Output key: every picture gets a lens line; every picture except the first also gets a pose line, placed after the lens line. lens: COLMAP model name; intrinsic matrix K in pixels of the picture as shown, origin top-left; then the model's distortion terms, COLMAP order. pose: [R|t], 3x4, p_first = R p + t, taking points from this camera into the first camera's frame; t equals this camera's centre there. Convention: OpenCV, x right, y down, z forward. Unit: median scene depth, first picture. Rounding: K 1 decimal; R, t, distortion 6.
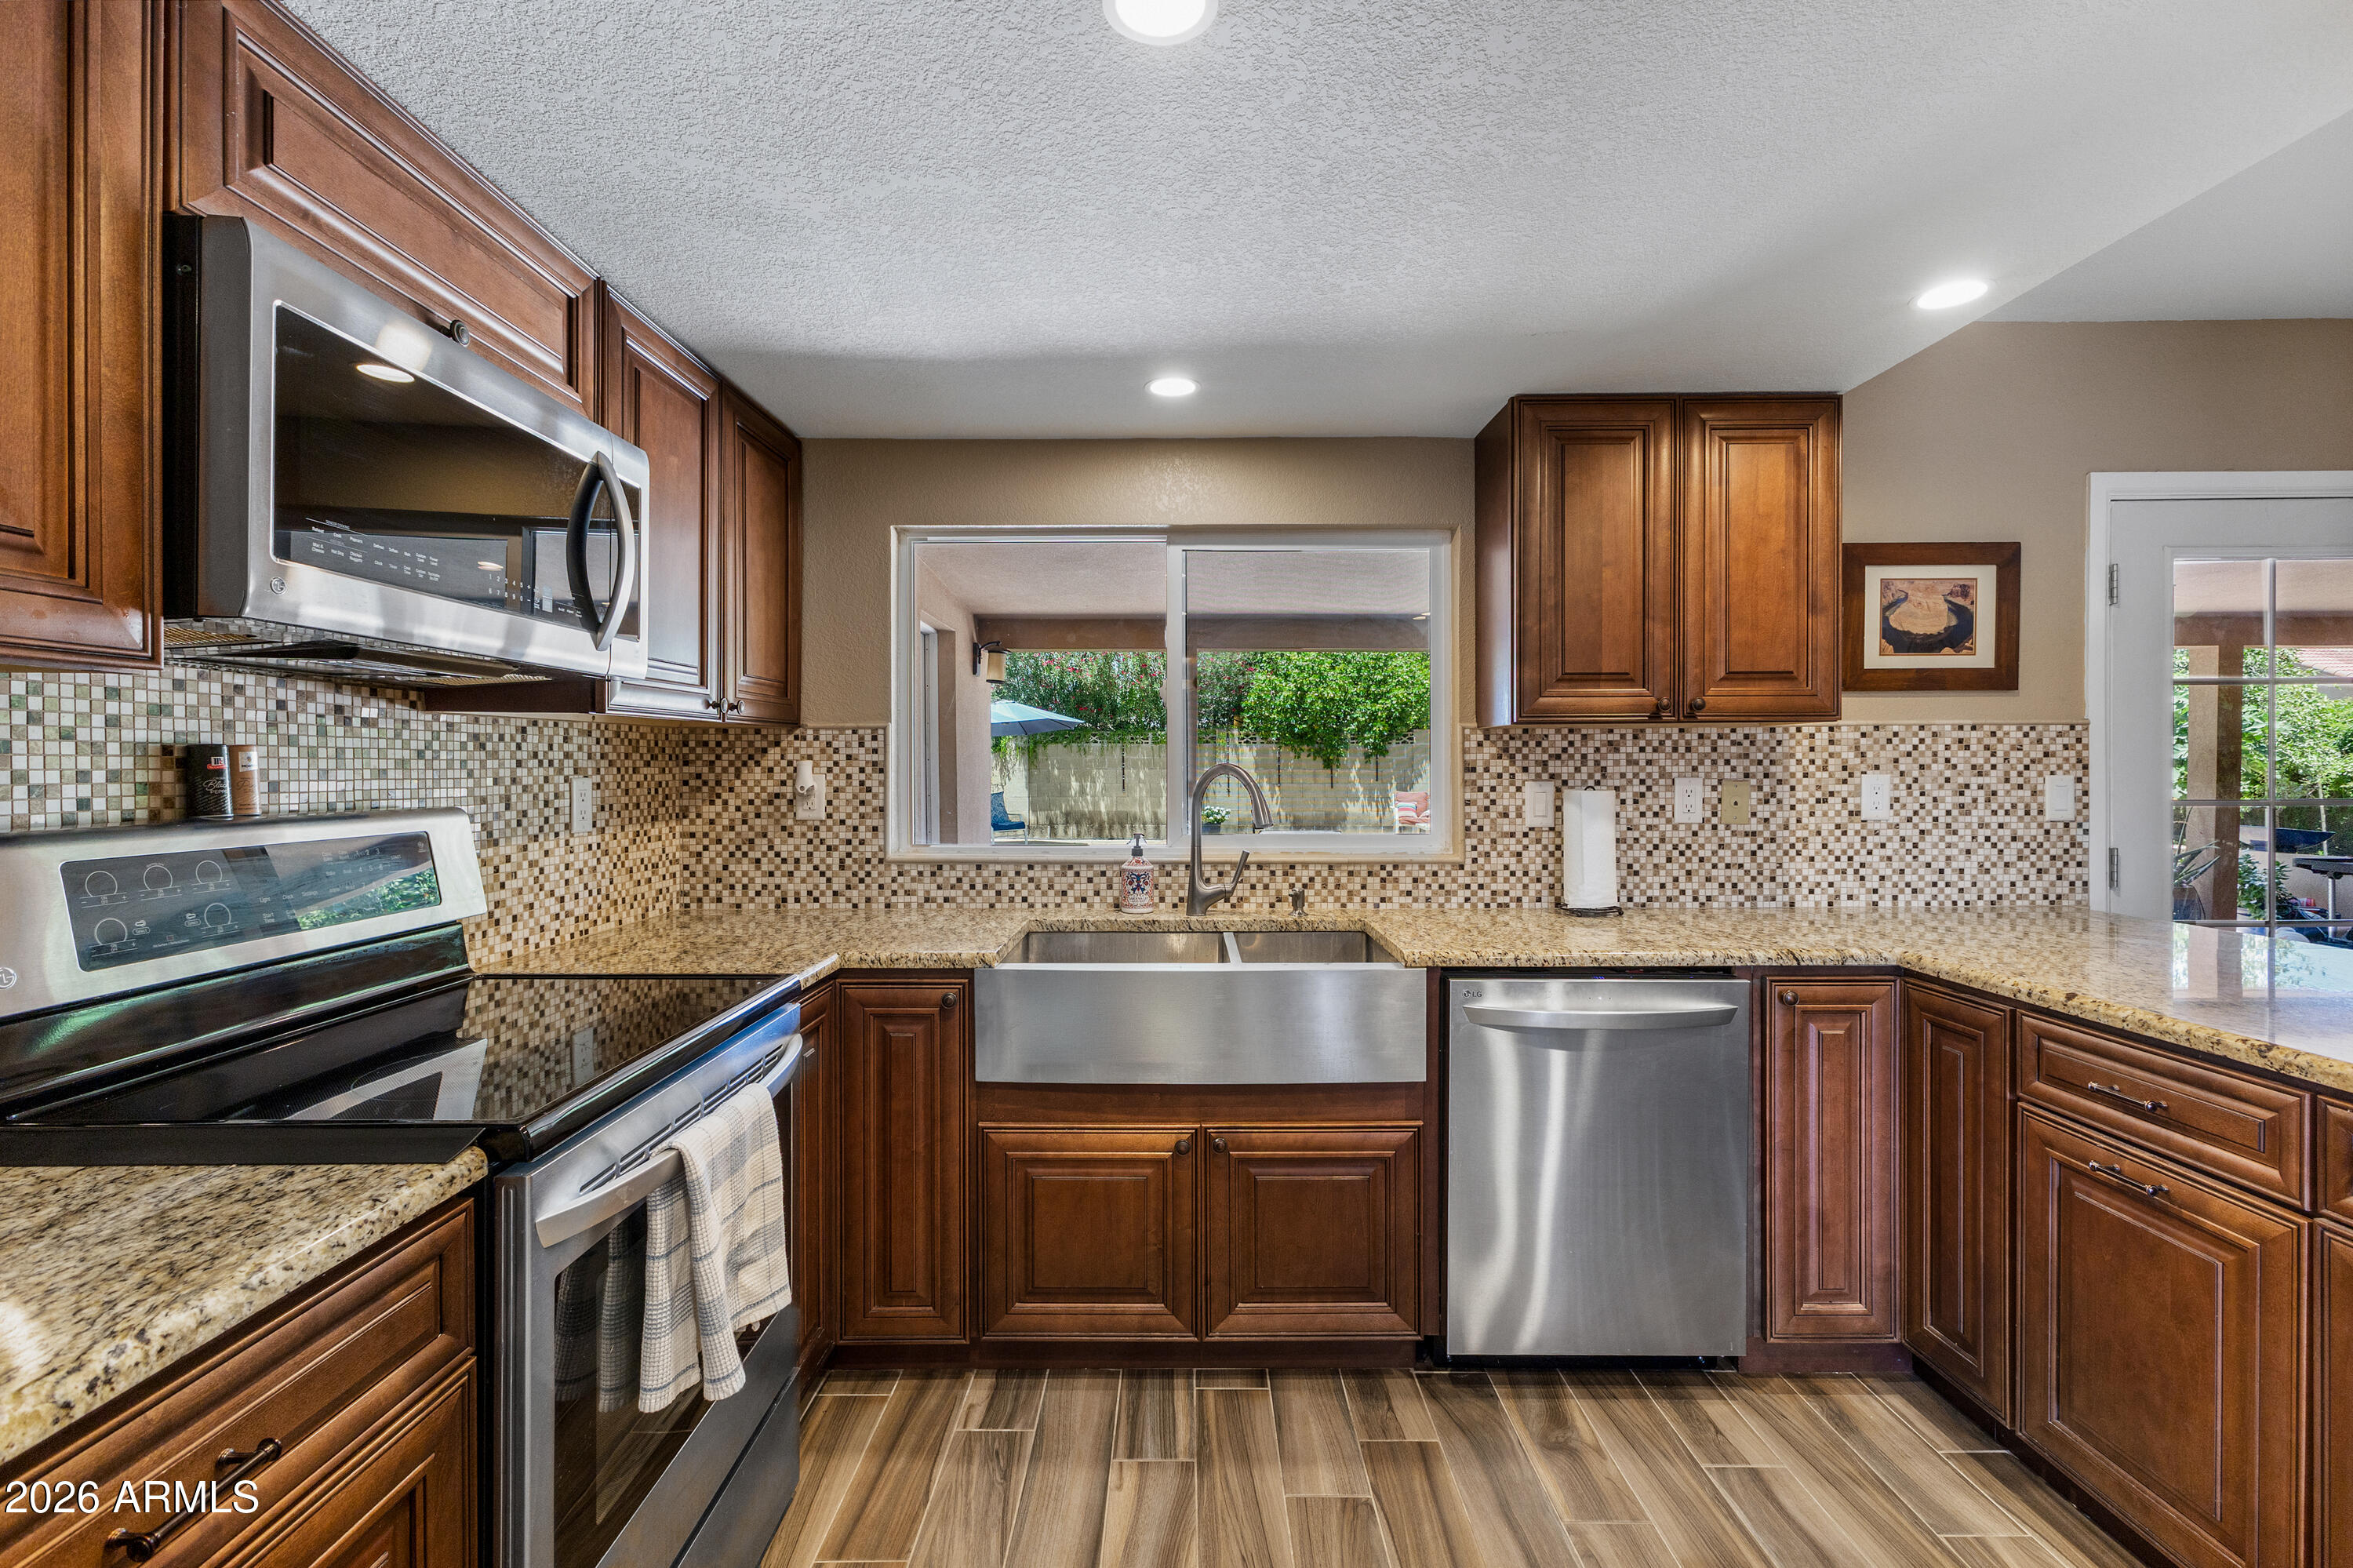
lens RADIAL K [[1022.0, 0, 1189.9], [0, 1022.0, 776.6], [0, 0, 1]] dist [-0.000793, 0.002440]
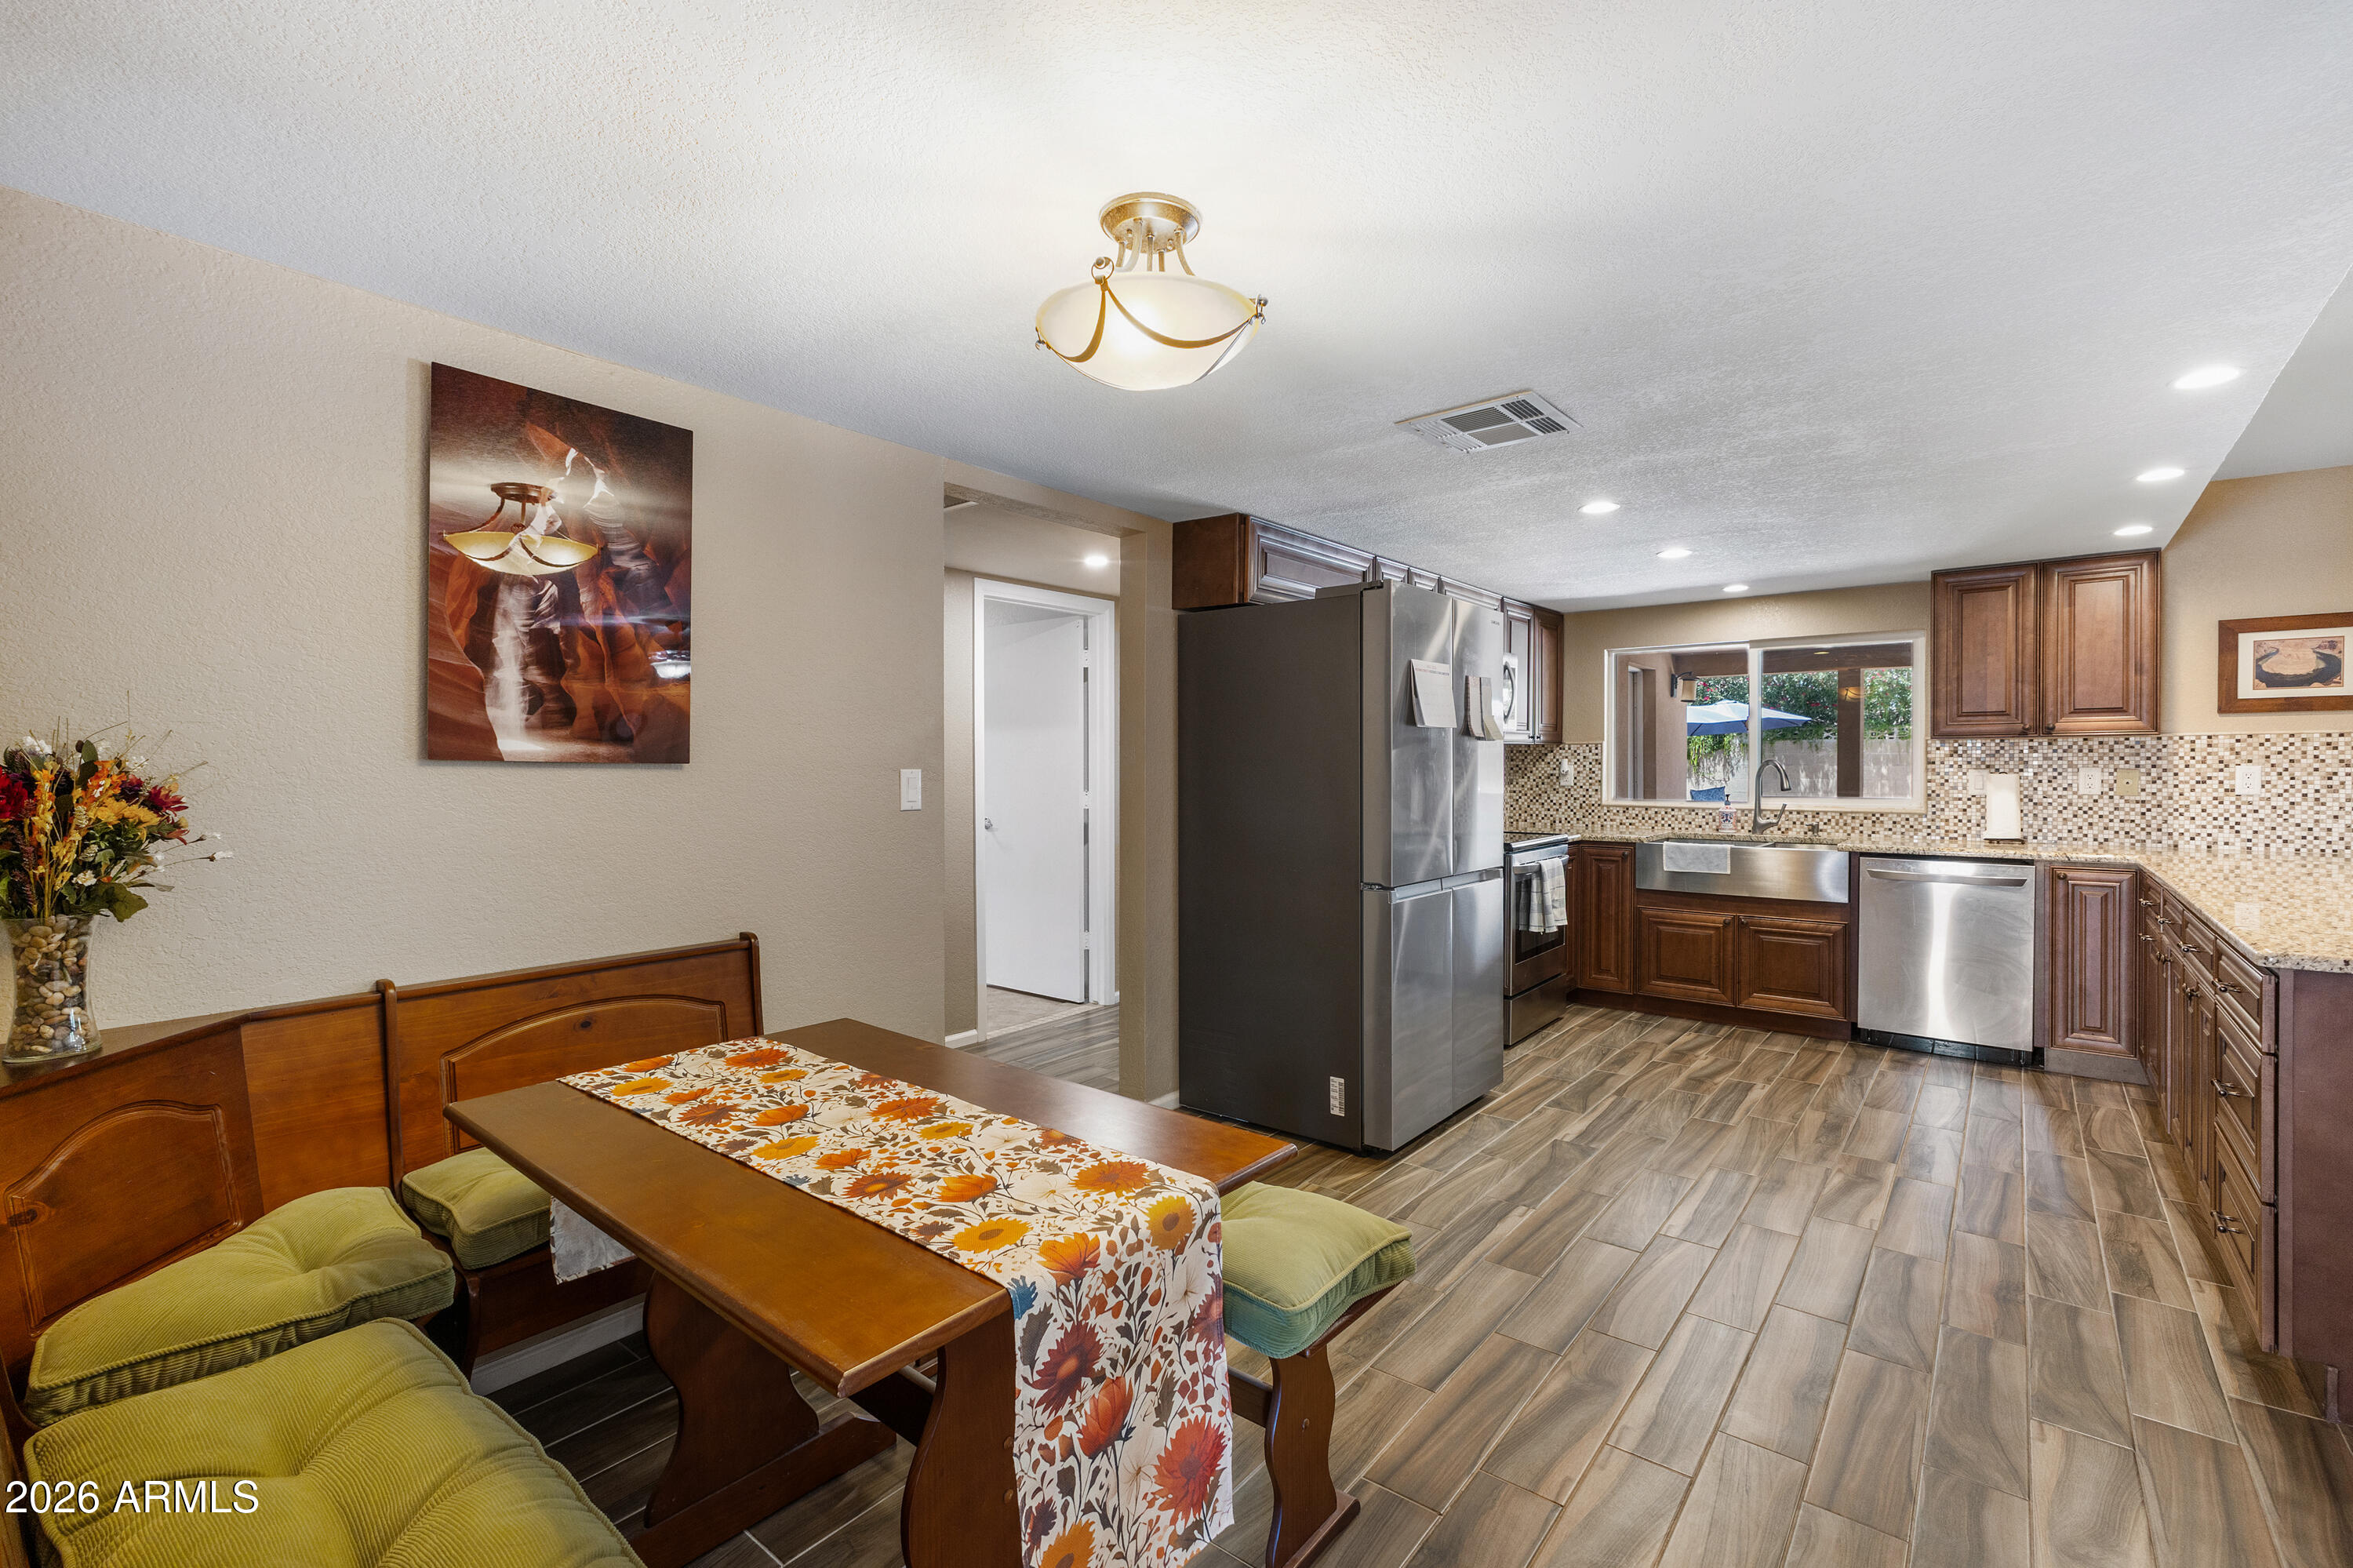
lens RADIAL K [[1022.0, 0, 1207.4], [0, 1022.0, 774.7], [0, 0, 1]] dist [-0.000793, 0.002440]
pose [[0.784183, 0.006719, -0.620493, 0.404849], [-0.005549, 0.999977, 0.003816, 0.014952], [0.620505, 0.000451, 0.784202, -1.260010]]
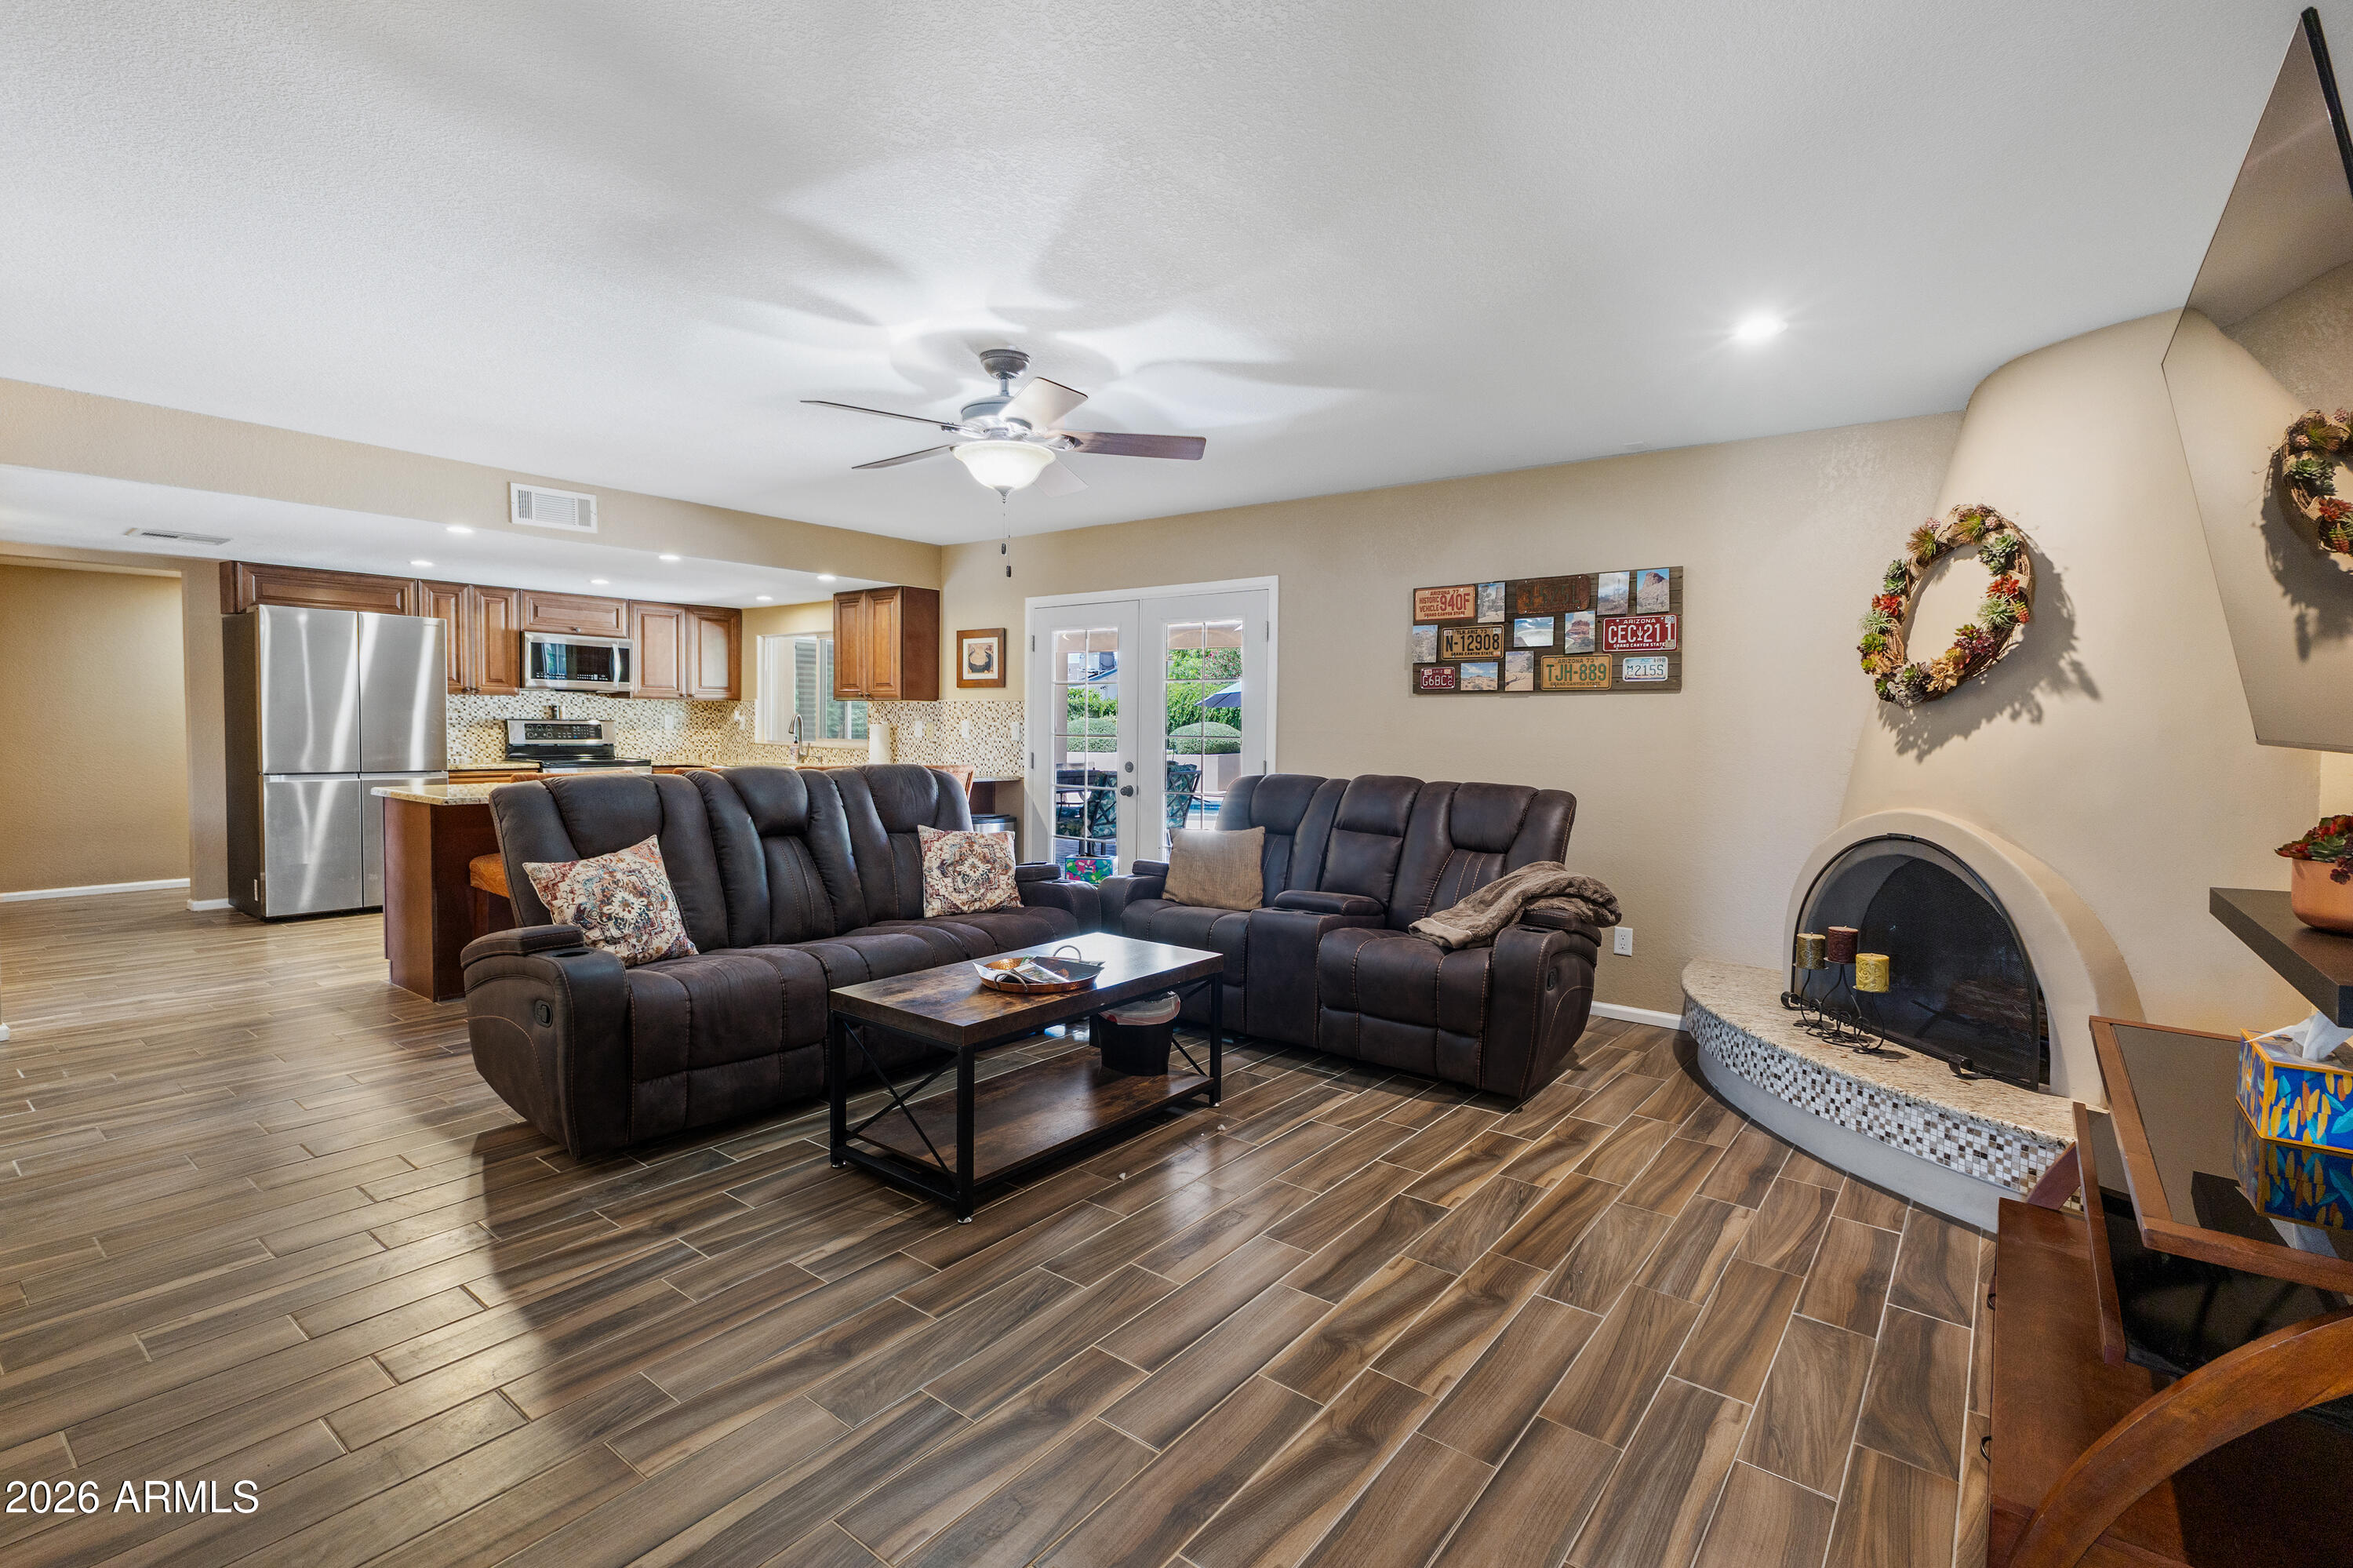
lens RADIAL K [[1064.3, 0, 1177.6], [0, 1064.3, 763.3], [0, 0, 1]] dist [0.008264, 0.002131]
pose [[0.789451, 0.039490, -0.612541, 2.811213], [-0.024843, 0.999166, 0.032398, 0.005730], [0.613310, -0.010359, 0.789774, -0.806863]]
